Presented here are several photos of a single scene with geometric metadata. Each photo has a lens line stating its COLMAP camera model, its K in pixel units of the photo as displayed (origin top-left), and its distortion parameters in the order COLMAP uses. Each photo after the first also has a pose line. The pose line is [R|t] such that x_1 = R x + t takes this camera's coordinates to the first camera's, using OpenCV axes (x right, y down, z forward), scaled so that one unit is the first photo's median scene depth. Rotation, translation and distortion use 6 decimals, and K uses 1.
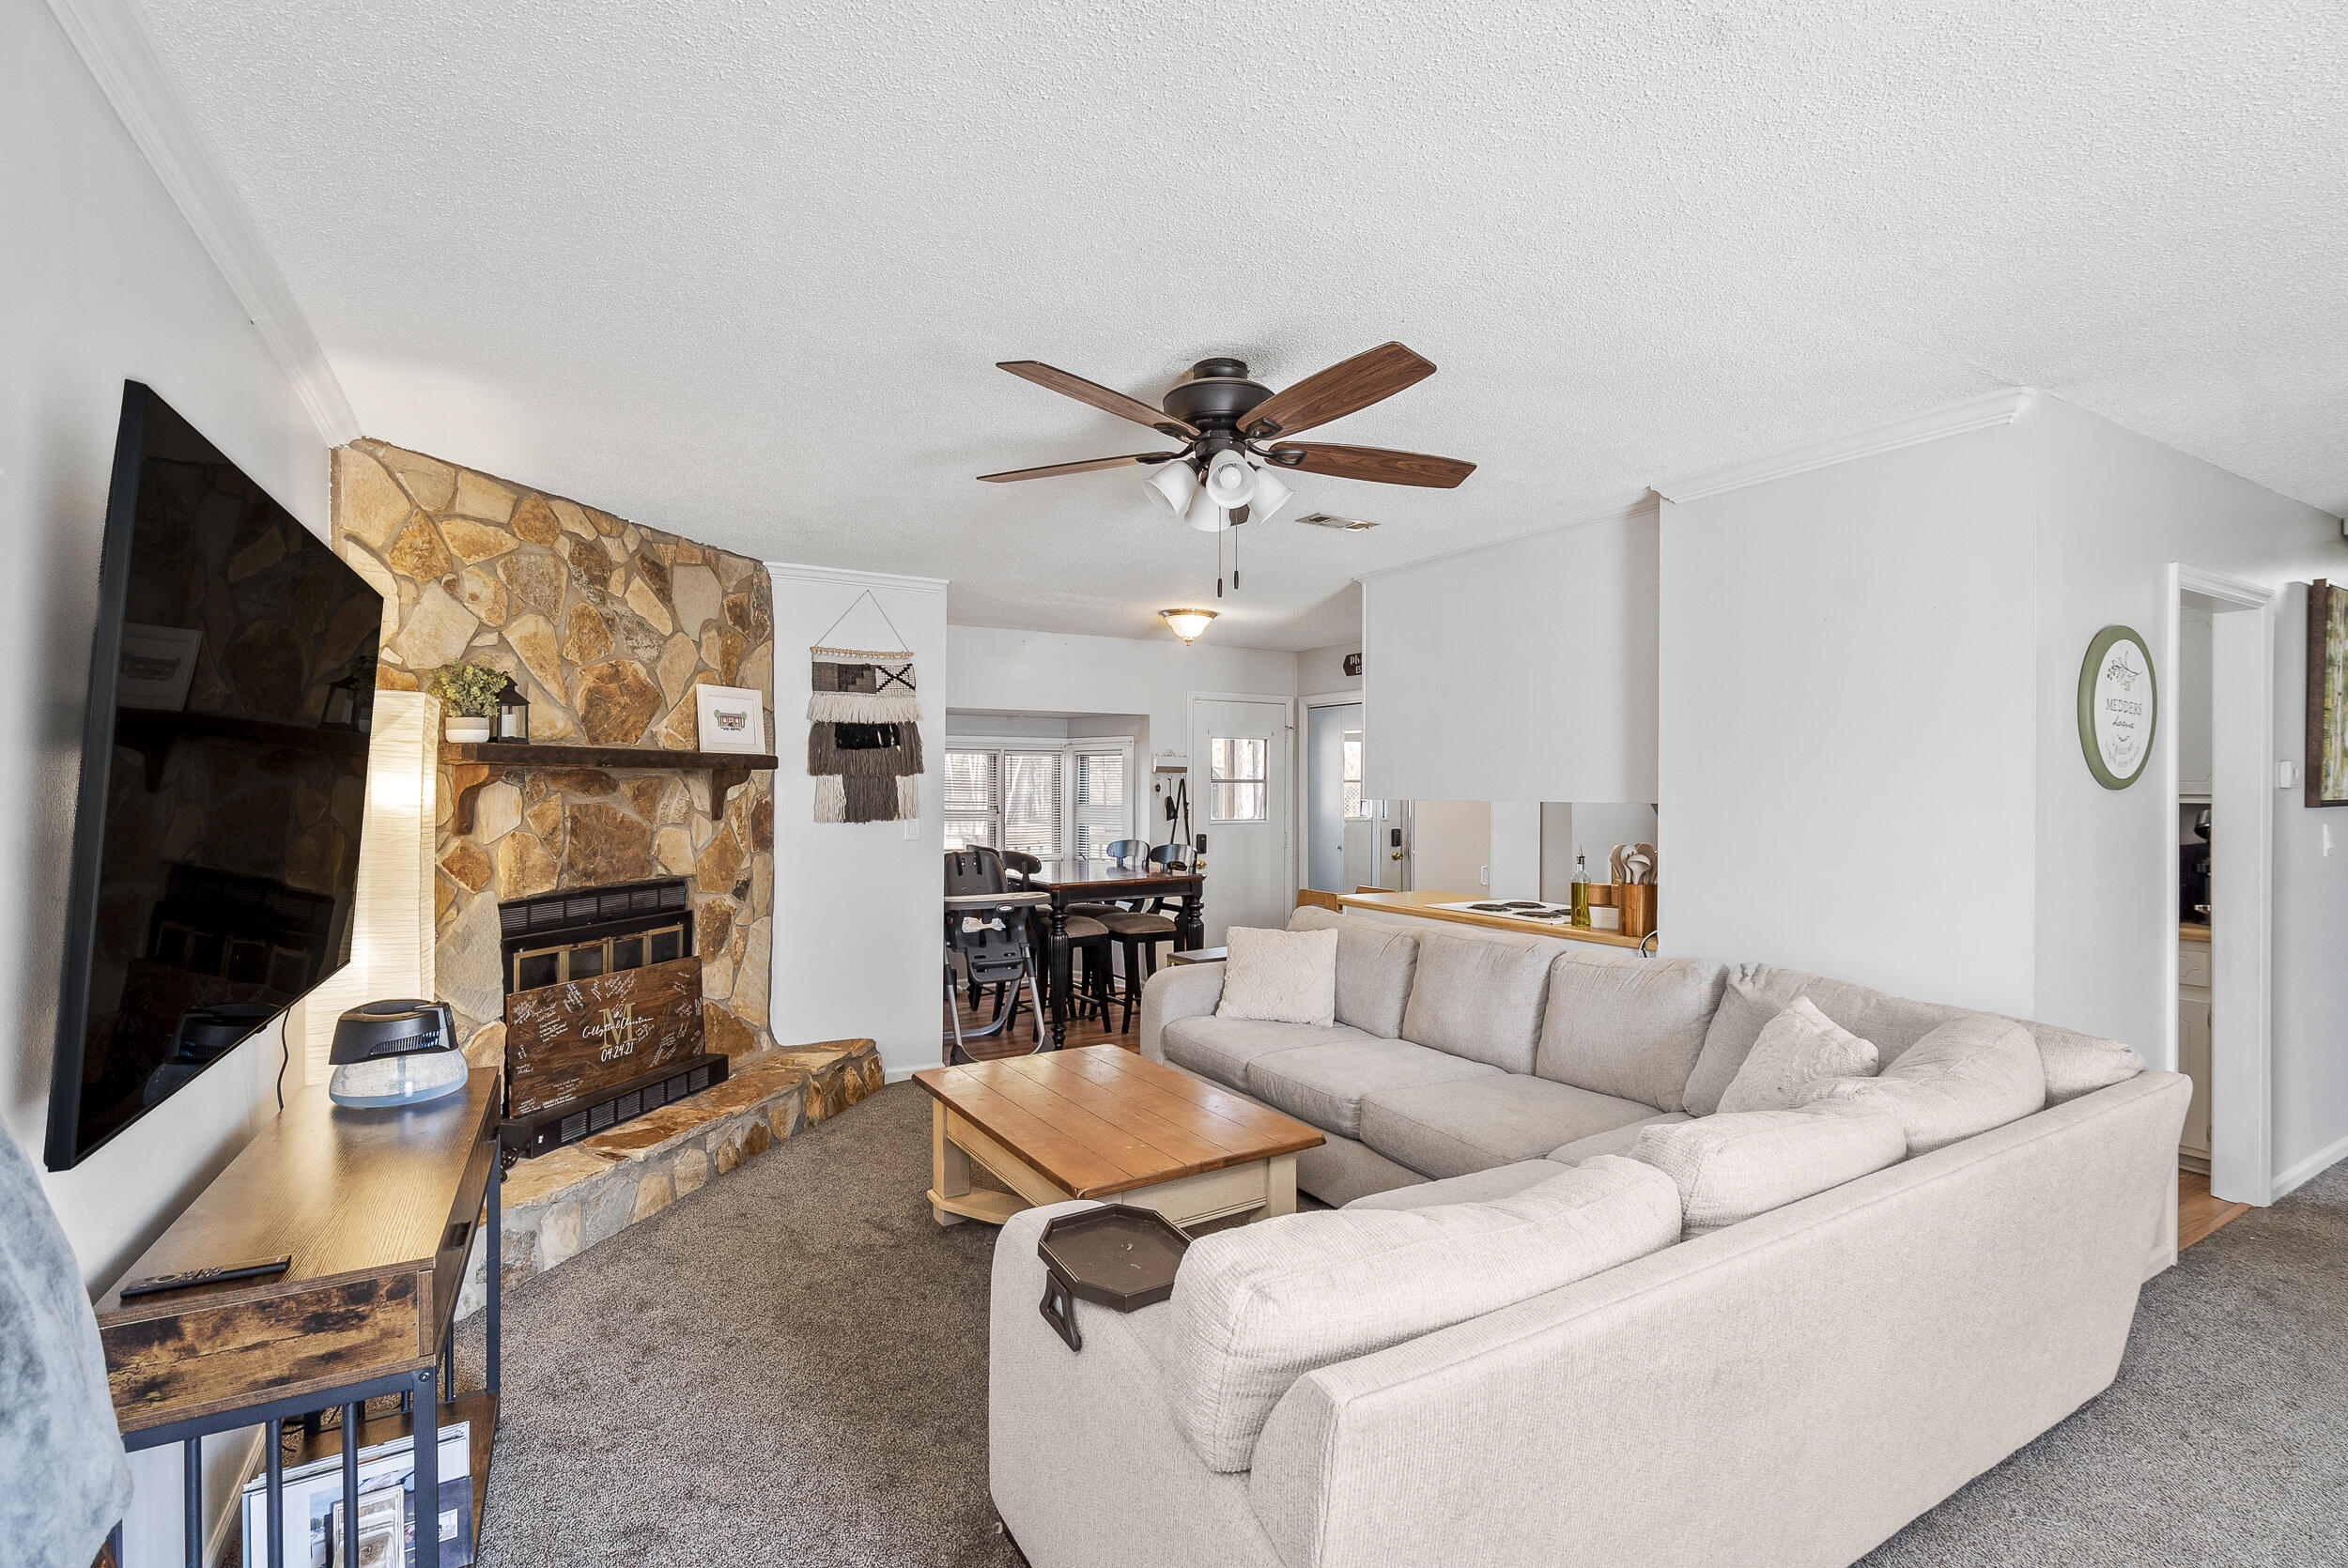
lens RADIAL K [[1061.9, 0, 1174.0], [0, 1061.9, 784.0], [0, 0, 1]] dist [0.000750, -0.000044]
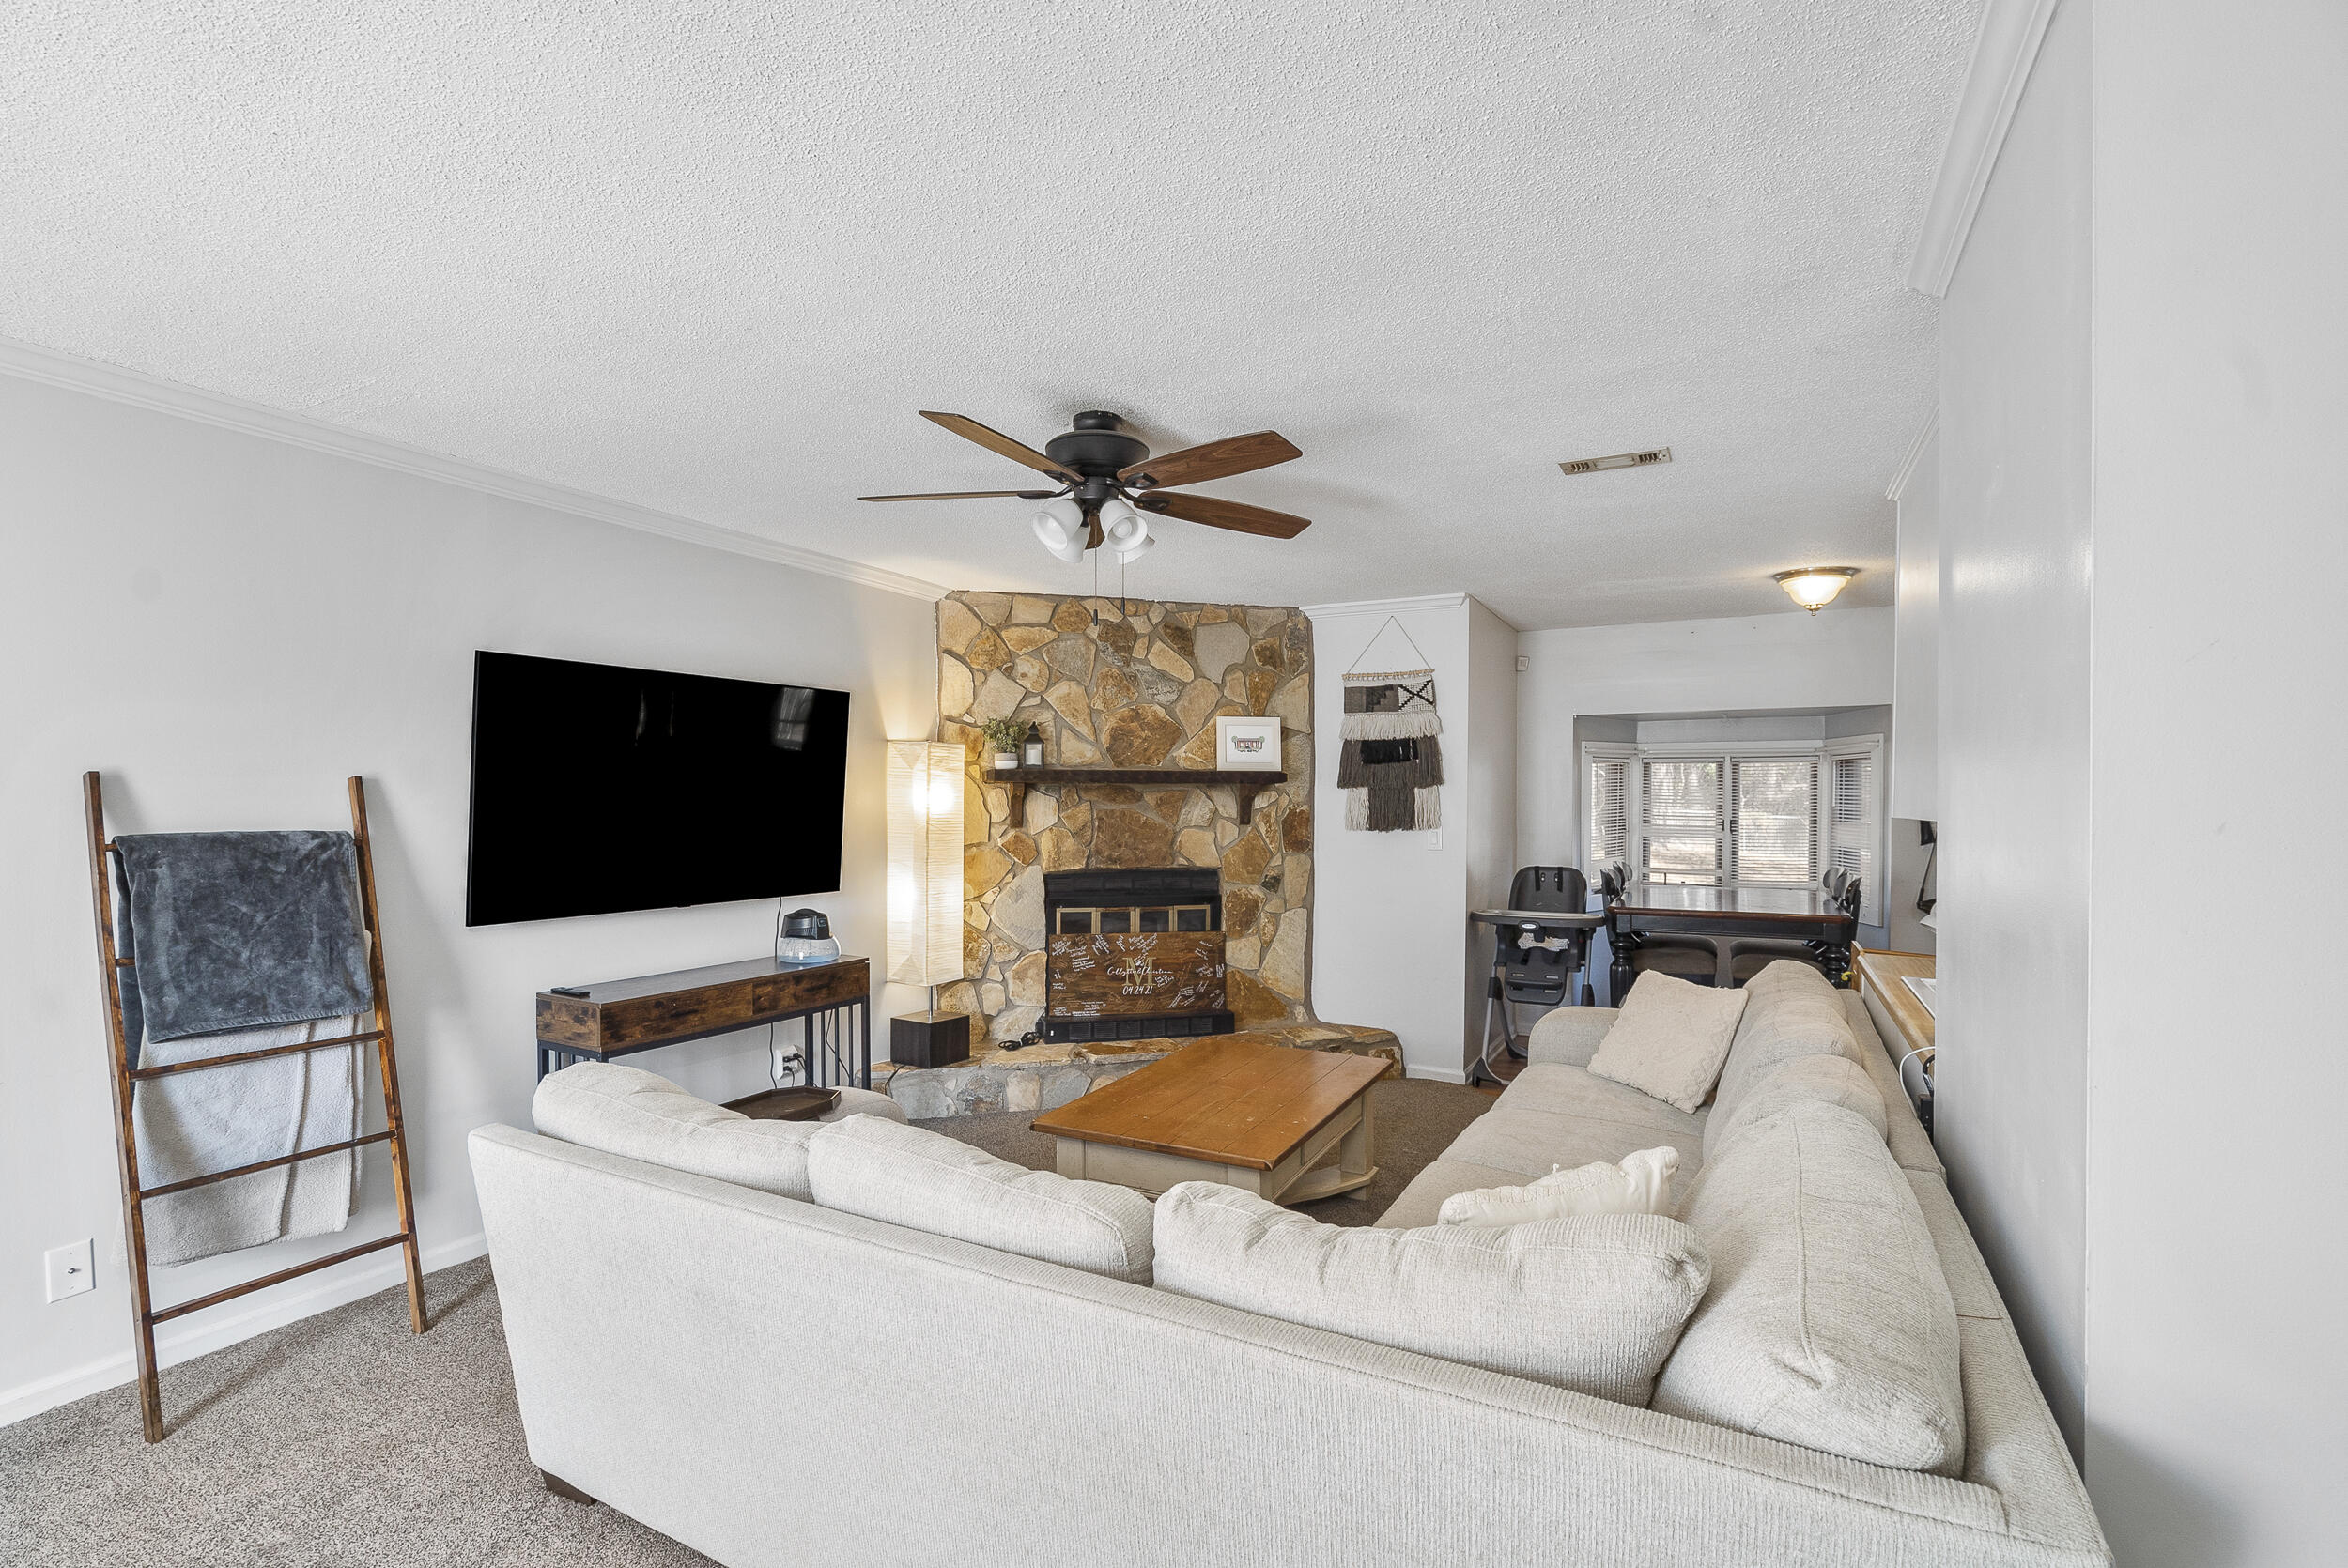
lens RADIAL K [[1073.0, 0, 1174.6], [0, 1073.0, 807.4], [0, 0, 1]] dist [-0.024491, -0.000025]
pose [[0.519323, 0.008251, -0.854538, 0.657993], [-0.000593, 0.999957, 0.009295, 0.002256], [0.854578, -0.004321, 0.519305, 0.307853]]
